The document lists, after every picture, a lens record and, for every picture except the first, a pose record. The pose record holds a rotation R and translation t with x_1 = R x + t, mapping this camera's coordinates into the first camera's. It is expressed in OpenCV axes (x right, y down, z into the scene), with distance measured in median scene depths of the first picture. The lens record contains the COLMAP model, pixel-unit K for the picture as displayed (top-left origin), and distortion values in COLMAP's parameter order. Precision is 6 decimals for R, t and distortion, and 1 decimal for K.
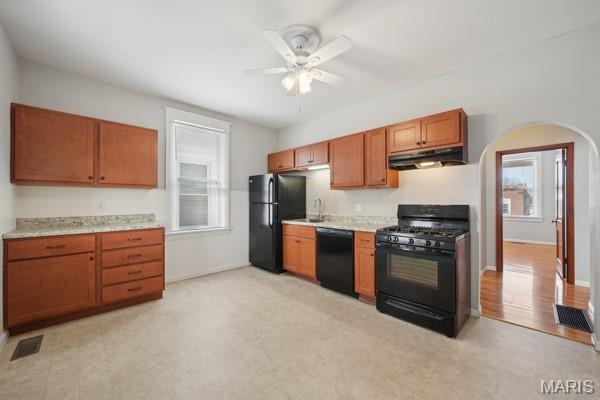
lens RADIAL K [[226.4, 0, 300.0], [0, 226.4, 200.0], [0, 0, 1]] dist [-0.000199, 0.000024]
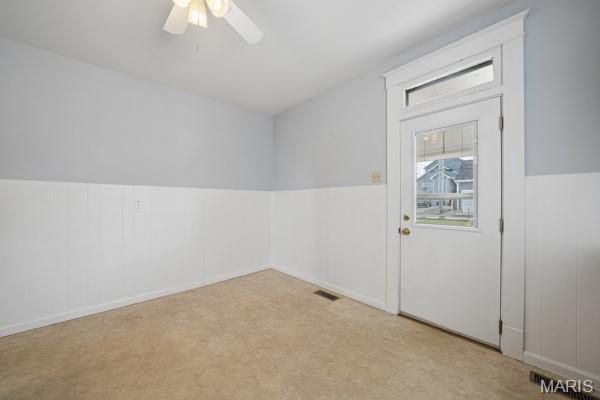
lens RADIAL K [[226.4, 0, 300.0], [0, 226.4, 200.0], [0, 0, 1]] dist [-0.000199, 0.000024]
pose [[-0.999234, 0.003627, 0.038970, -0.385158], [0.003234, 0.999943, -0.010129, 0.017030], [-0.039005, -0.009995, -0.999189, 2.057913]]
